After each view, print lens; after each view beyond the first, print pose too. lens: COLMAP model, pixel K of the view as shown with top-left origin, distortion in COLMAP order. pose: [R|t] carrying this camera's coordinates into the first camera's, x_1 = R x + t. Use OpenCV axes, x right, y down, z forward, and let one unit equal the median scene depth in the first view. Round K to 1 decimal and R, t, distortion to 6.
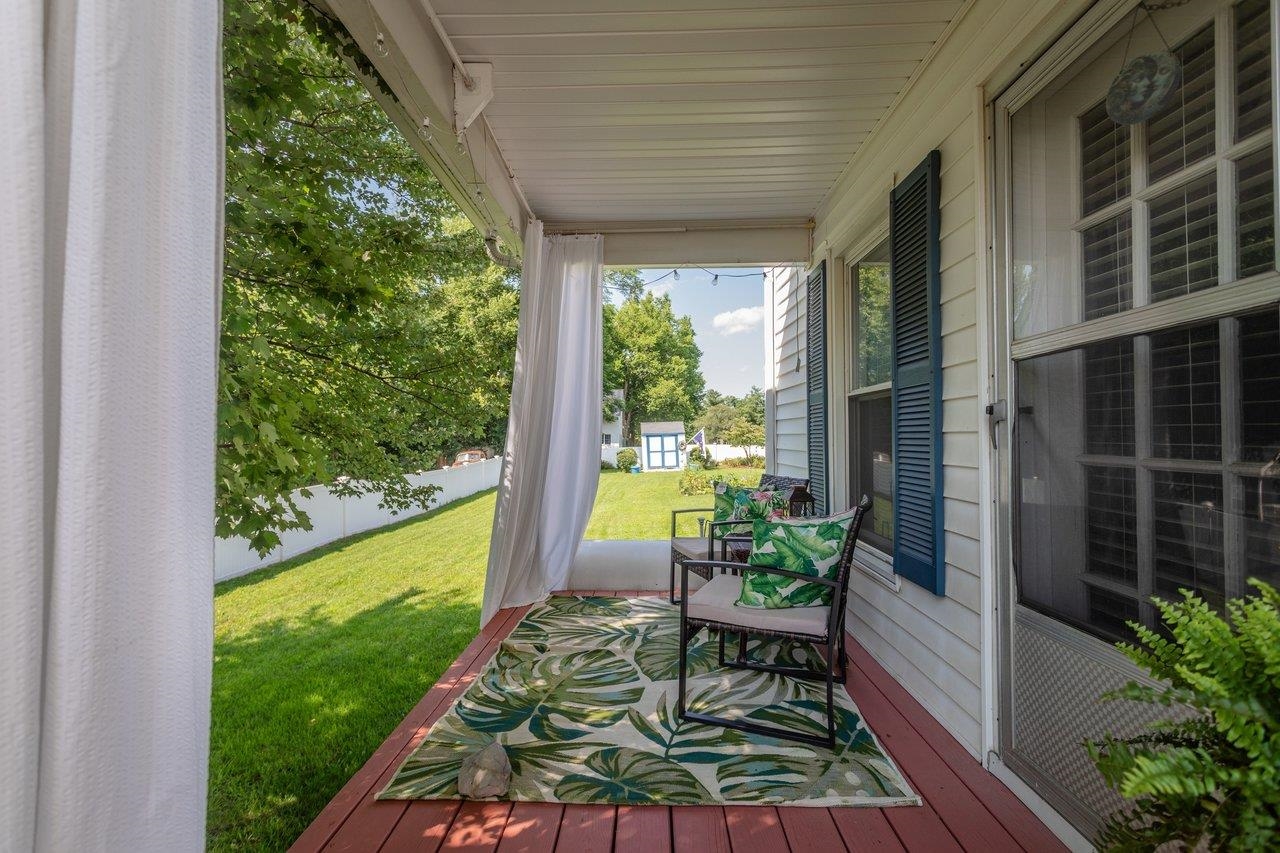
lens RADIAL K [[598.7, 0, 642.7], [0, 598.7, 417.2], [0, 0, 1]] dist [0.004973, 0.001041]
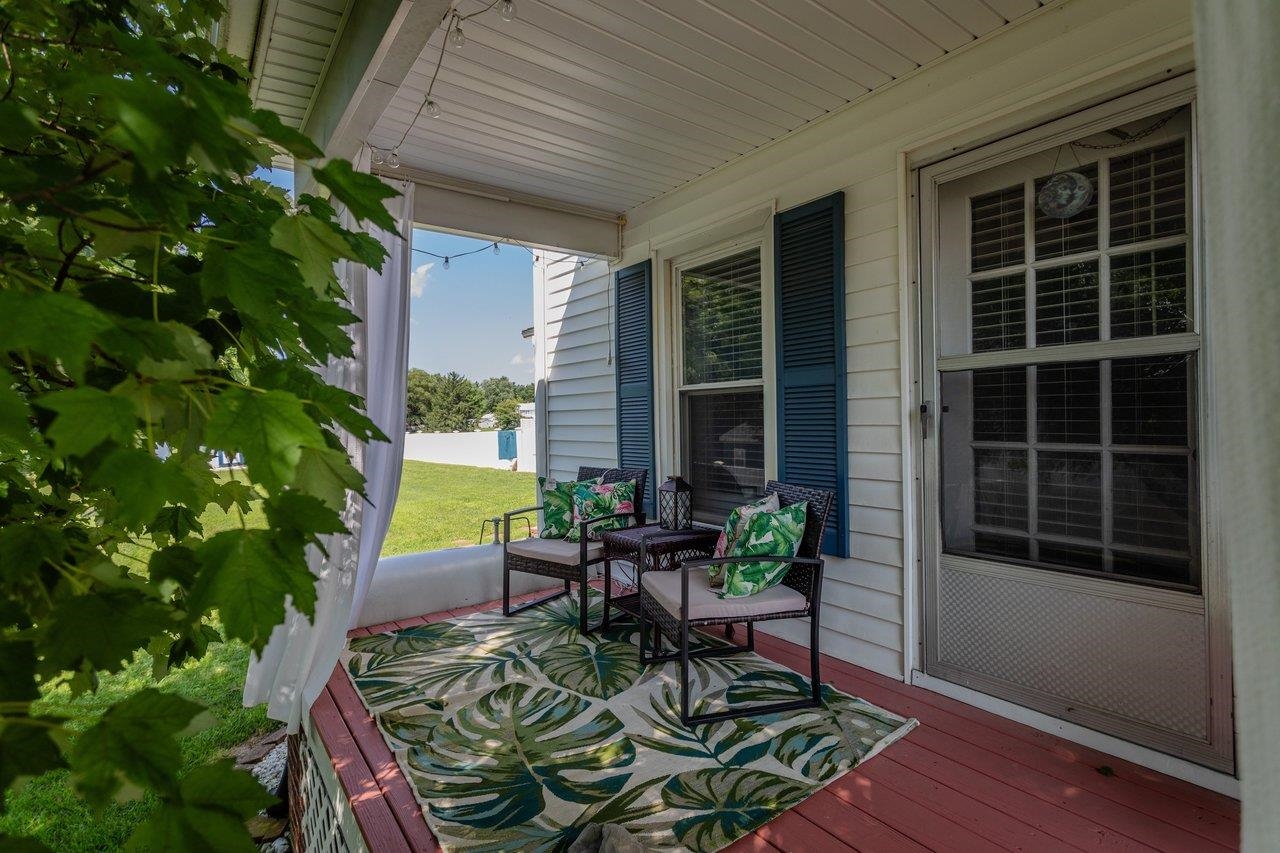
lens RADIAL K [[598.7, 0, 625.4], [0, 598.7, 417.5], [0, 0, 1]] dist [0.004973, 0.001041]
pose [[0.787170, -0.006241, 0.616705, -0.569674], [-0.008216, 0.999754, 0.020604, -0.011324], [-0.616682, -0.021286, 0.786925, 0.294307]]
